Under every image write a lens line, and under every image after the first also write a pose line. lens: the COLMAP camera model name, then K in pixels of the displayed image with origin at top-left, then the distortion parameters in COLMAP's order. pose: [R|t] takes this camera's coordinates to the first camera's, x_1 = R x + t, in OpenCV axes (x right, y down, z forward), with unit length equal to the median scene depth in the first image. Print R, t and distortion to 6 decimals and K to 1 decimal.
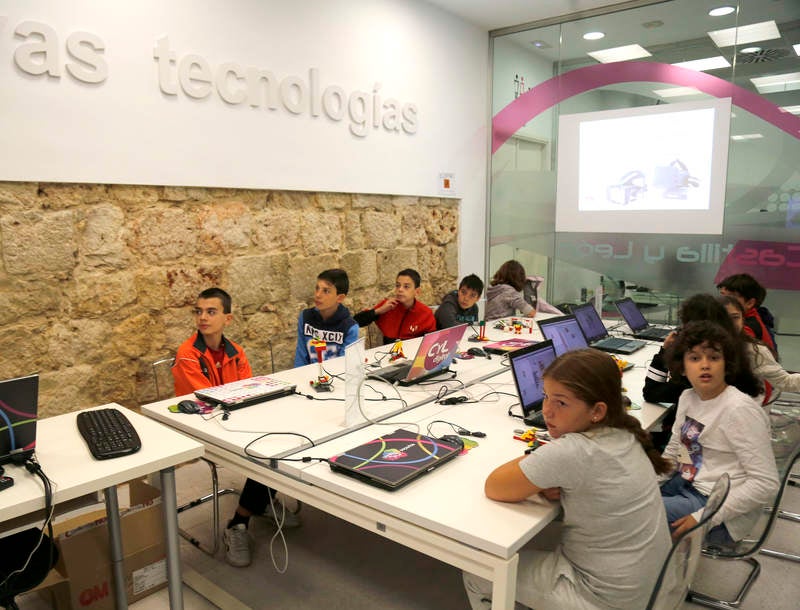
lens RADIAL K [[608.9, 0, 341.0], [0, 608.9, 305.0], [0, 0, 1]] dist [-0.081202, 0.007482]
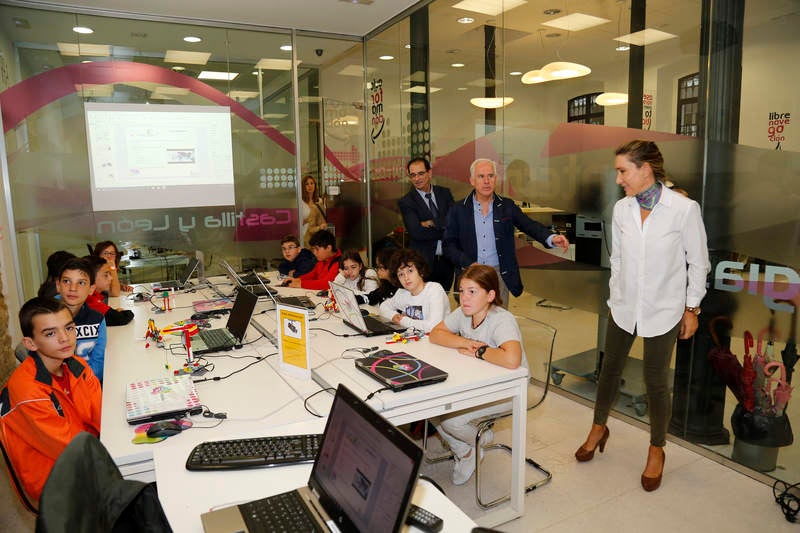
lens RADIAL K [[537.3, 0, 400.0], [0, 537.3, 266.5], [0, 0, 1]] dist [-0.118863, 0.066731]
pose [[0.321495, -0.139258, 0.936615, -0.546528], [0.147332, 0.984437, 0.095797, -0.052784], [-0.935379, 0.107195, 0.337009, 0.299567]]
